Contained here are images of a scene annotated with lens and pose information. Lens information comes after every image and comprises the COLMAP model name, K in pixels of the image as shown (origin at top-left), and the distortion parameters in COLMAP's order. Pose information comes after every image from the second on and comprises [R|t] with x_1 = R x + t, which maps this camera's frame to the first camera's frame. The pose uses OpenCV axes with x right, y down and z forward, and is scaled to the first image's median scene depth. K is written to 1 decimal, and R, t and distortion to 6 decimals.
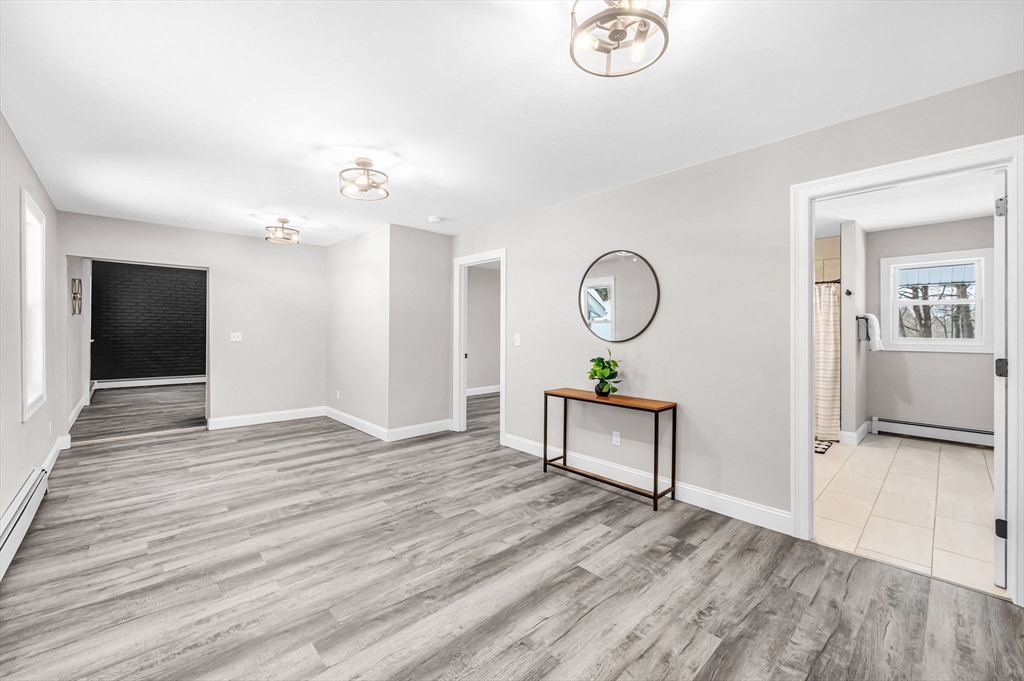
lens RADIAL K [[412.5, 0, 512.0], [0, 412.5, 340.5], [0, 0, 1]] dist [0.000270, 0.000134]
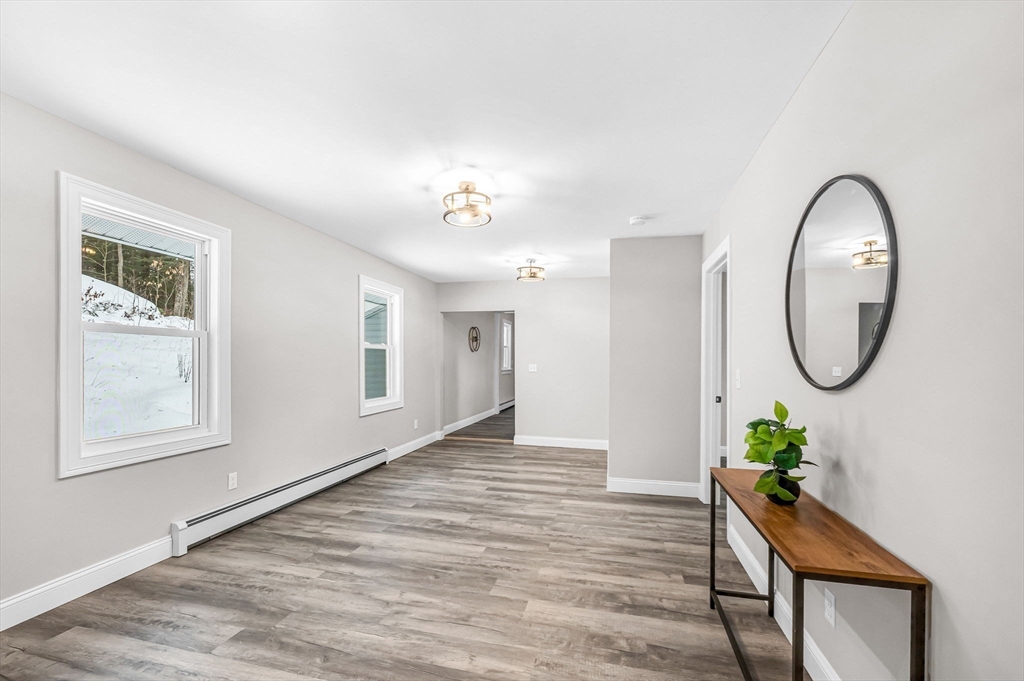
lens RADIAL K [[420.2, 0, 515.1], [0, 420.2, 370.7], [0, 0, 1]] dist [-0.000637, 0.000022]
pose [[0.552087, 0.020172, -0.833542, 0.481087], [-0.026291, 0.999631, 0.006777, -0.012027], [0.833372, 0.018173, 0.552414, 0.511110]]
